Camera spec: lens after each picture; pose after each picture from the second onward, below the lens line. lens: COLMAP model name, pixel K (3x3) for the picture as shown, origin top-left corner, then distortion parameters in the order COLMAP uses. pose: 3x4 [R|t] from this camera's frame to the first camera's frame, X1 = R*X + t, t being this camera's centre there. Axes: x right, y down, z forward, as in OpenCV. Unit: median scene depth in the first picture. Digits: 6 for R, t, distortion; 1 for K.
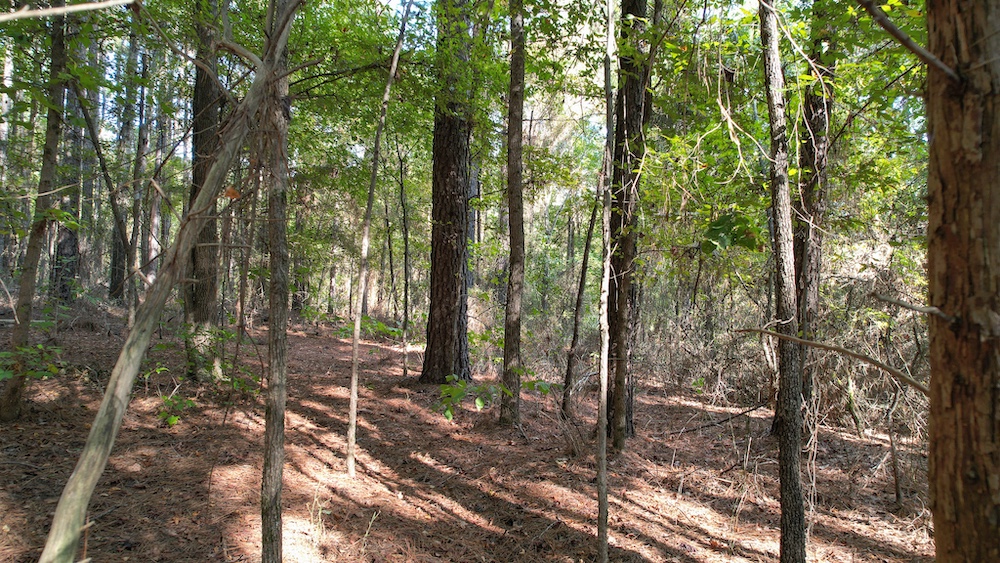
lens RADIAL K [[646.3, 0, 500.0], [0, 646.3, 281.5], [0, 0, 1]] dist [-0.093929, 0.086661]
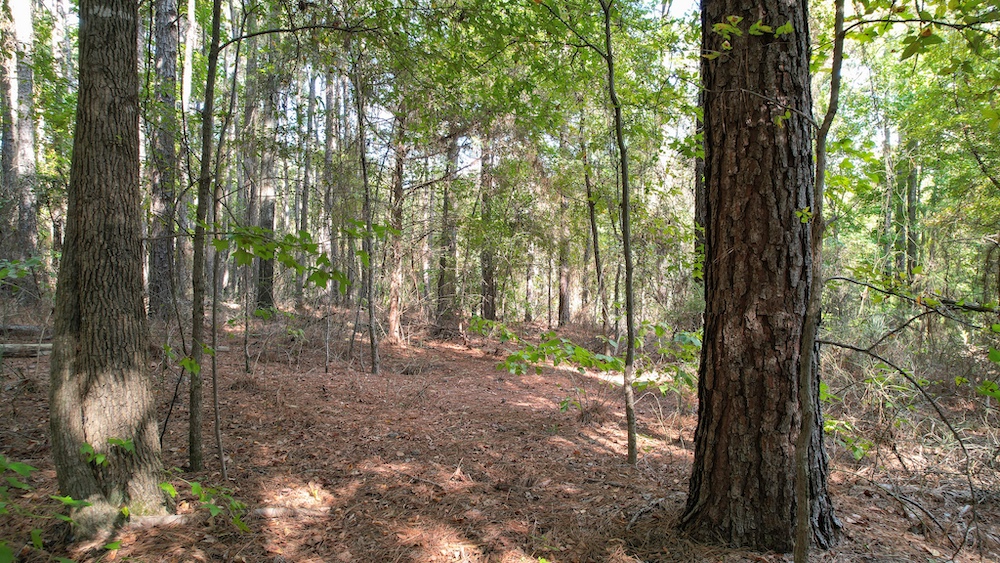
lens RADIAL K [[646.3, 0, 500.0], [0, 646.3, 281.5], [0, 0, 1]] dist [-0.093929, 0.086661]
pose [[0.949363, -0.035049, -0.312221, -0.046211], [0.033576, 0.999385, -0.010096, 0.008364], [0.312383, -0.000899, 0.949956, 0.274581]]
